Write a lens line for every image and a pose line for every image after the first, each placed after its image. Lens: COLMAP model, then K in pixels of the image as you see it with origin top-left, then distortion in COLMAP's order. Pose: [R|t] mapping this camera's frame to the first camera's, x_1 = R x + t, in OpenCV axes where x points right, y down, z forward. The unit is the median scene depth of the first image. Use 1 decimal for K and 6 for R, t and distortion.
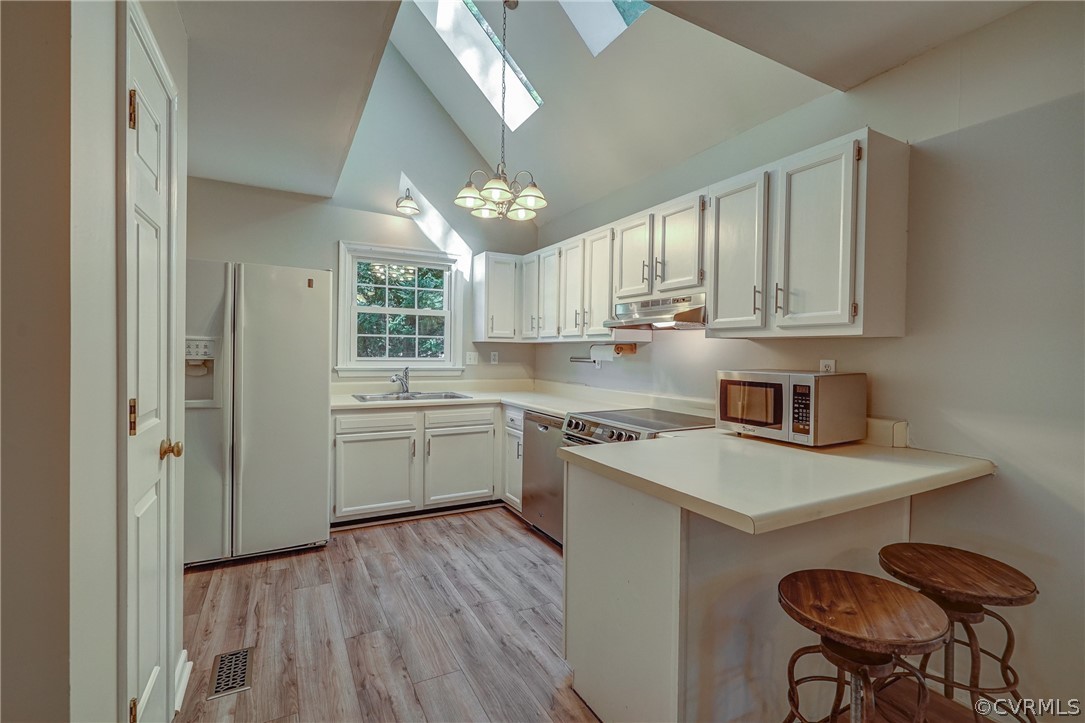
lens RADIAL K [[499.0, 0, 547.5], [0, 499.0, 358.1], [0, 0, 1]] dist [-0.001259, 0.001194]
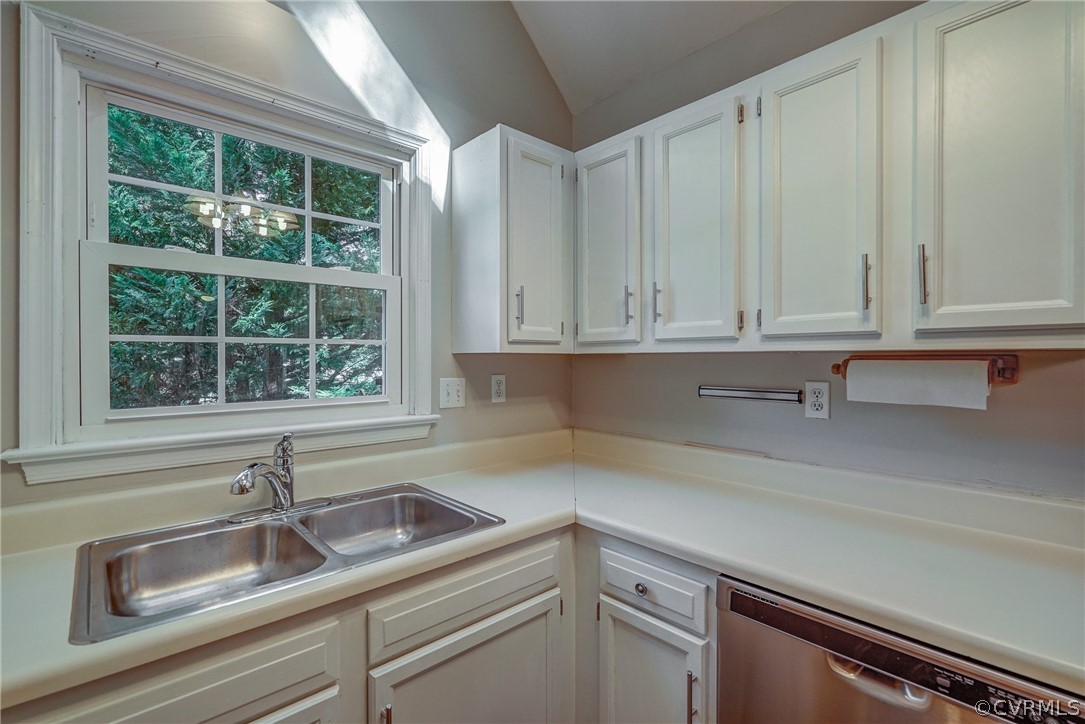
lens RADIAL K [[499.0, 0, 547.3], [0, 499.0, 358.7], [0, 0, 1]] dist [-0.001259, 0.001194]
pose [[0.969602, -0.016779, 0.244111, -0.225002], [0.019174, 0.999789, -0.007435, -0.030255], [-0.243935, 0.011890, 0.969719, 0.735550]]
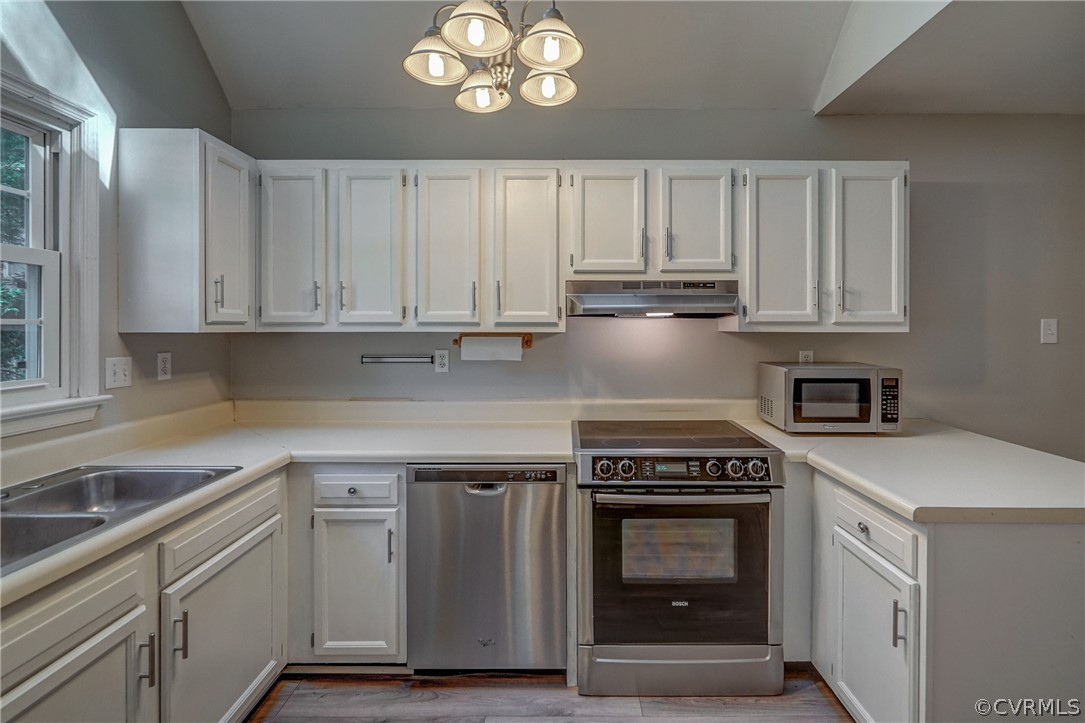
lens RADIAL K [[499.0, 0, 558.1], [0, 499.0, 329.8], [0, 0, 1]] dist [-0.001259, 0.001194]
pose [[0.477768, -0.017093, 0.878320, -0.436758], [0.017961, 0.999792, 0.009687, -0.041559], [-0.878303, 0.011148, 0.477975, 0.614921]]
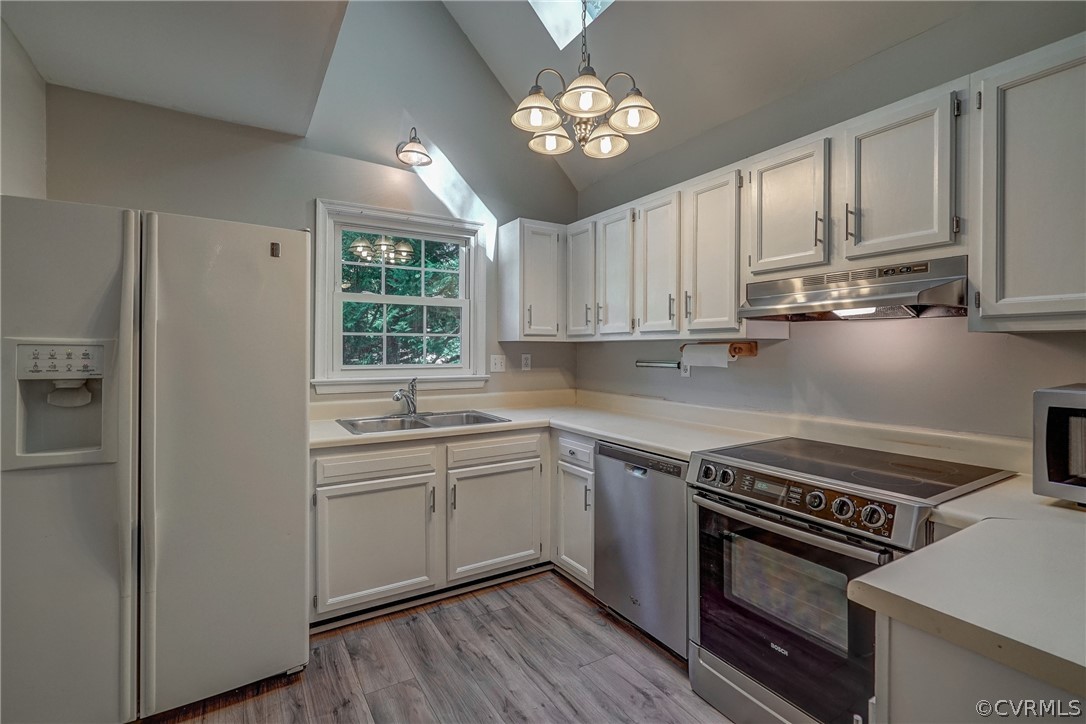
lens RADIAL K [[499.4, 0, 548.1], [0, 499.4, 351.0], [0, 0, 1]] dist [-0.001259, 0.001194]
pose [[0.998171, -0.011728, 0.059309, -0.153903], [0.012263, 0.999887, -0.008667, -0.013832], [-0.059201, 0.009378, 0.998202, 0.319843]]
